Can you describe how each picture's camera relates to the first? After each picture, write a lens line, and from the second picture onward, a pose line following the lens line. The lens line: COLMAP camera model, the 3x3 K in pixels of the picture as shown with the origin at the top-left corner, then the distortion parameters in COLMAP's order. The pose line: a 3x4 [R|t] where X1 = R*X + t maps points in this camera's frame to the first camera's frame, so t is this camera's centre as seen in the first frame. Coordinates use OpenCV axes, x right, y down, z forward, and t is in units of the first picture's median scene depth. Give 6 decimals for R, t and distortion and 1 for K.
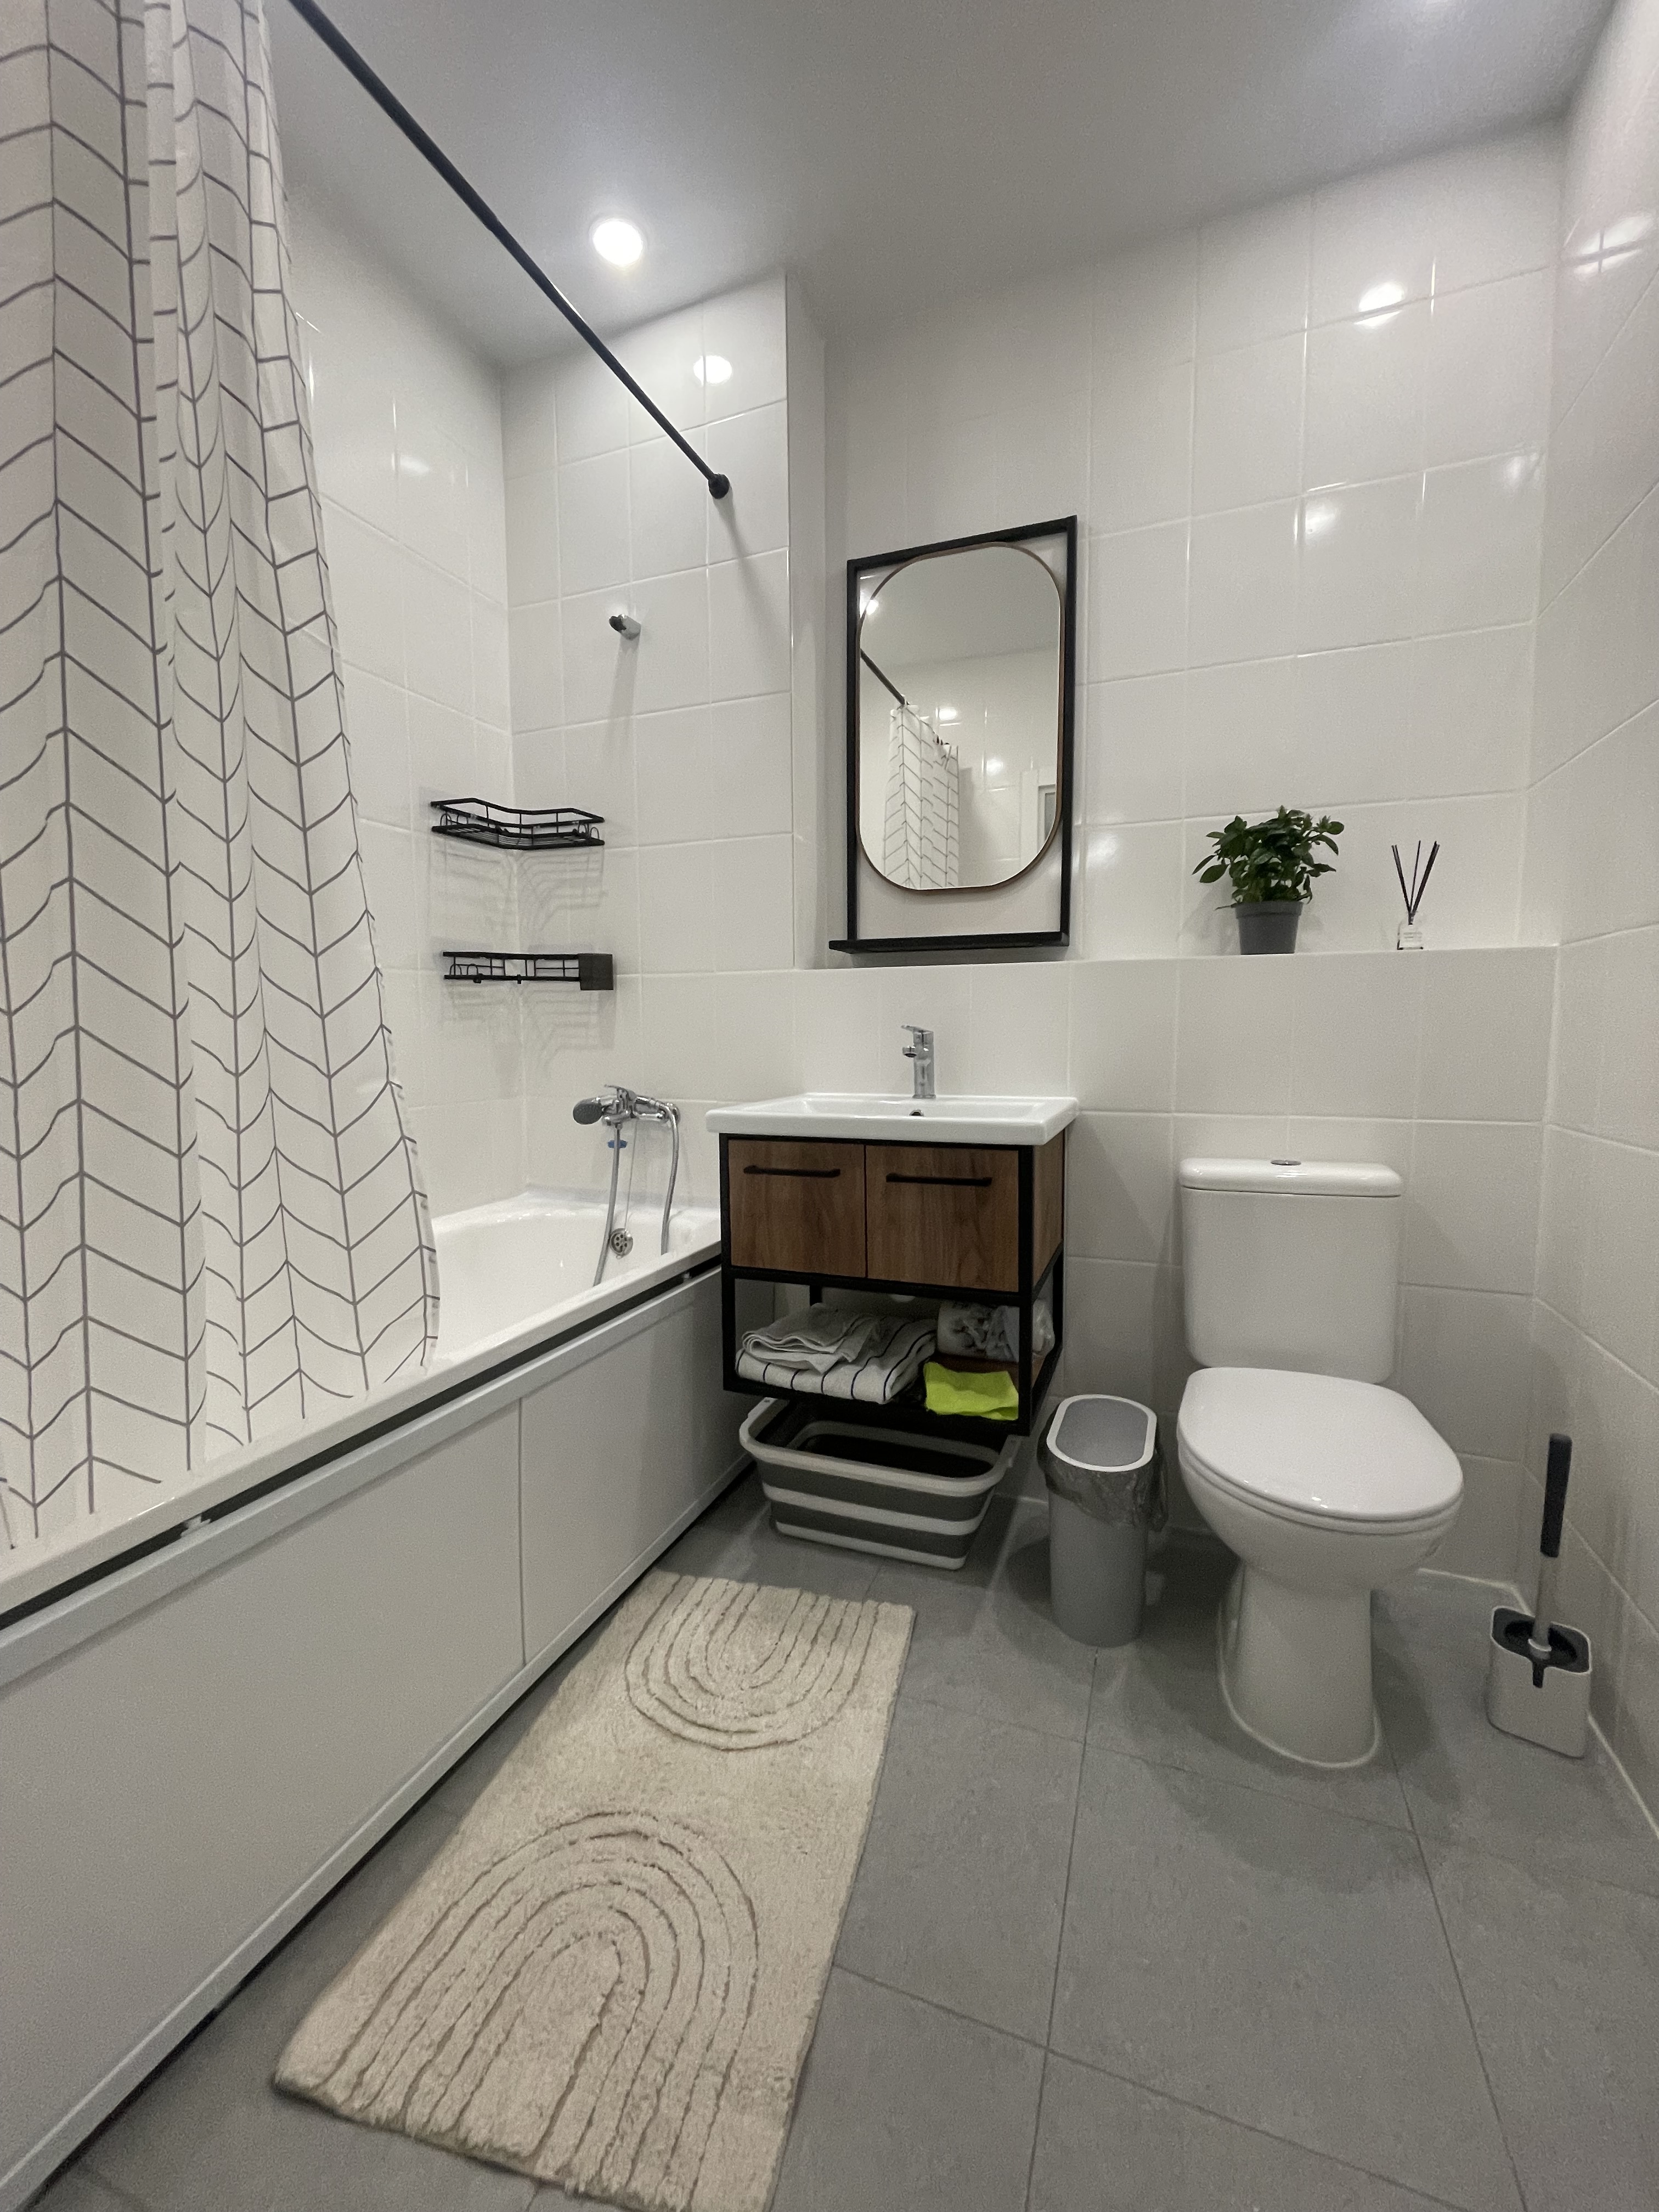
lens RADIAL K [[892.1, 0, 841.9], [0, 892.1, 1107.6], [0, 0, 1]] dist [-0.004490, -0.000427]
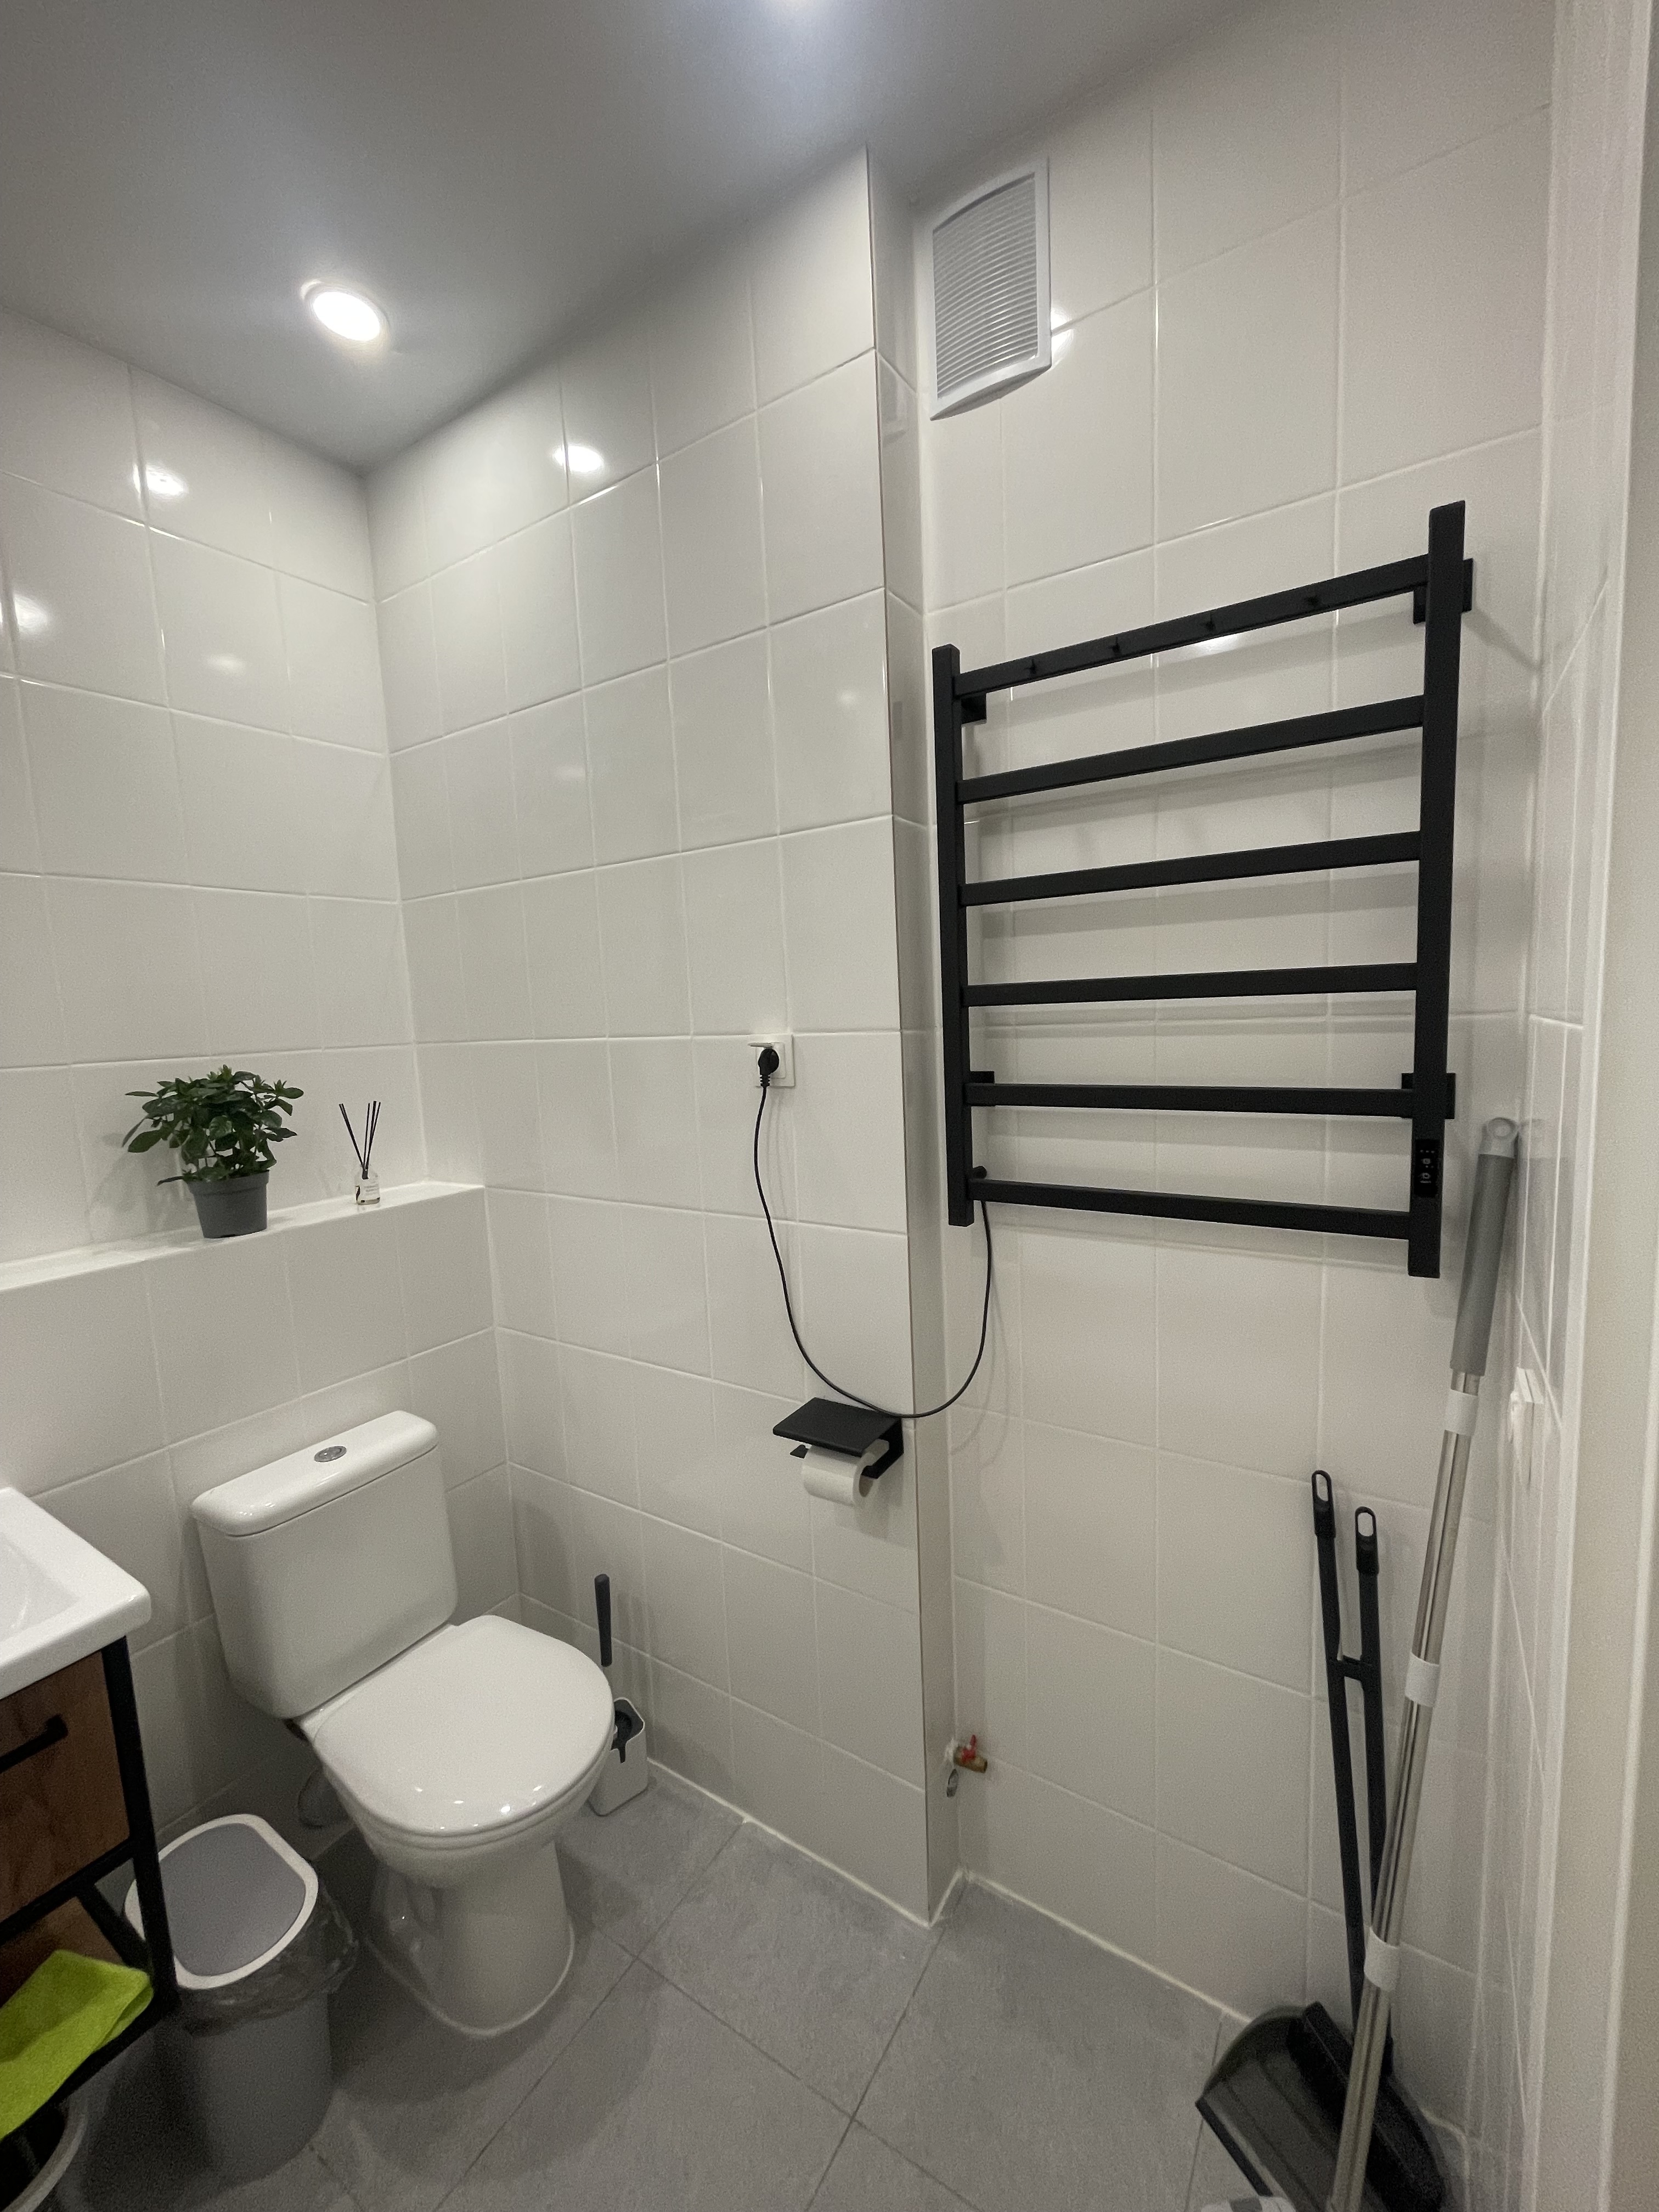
lens RADIAL K [[892.1, 0, 841.9], [0, 892.1, 1107.6], [0, 0, 1]] dist [-0.004490, -0.000427]
pose [[0.210113, -0.110666, 0.971394, -0.259807], [0.129835, 0.987931, 0.084467, -0.301433], [-0.969018, 0.108373, 0.221945, 0.209770]]
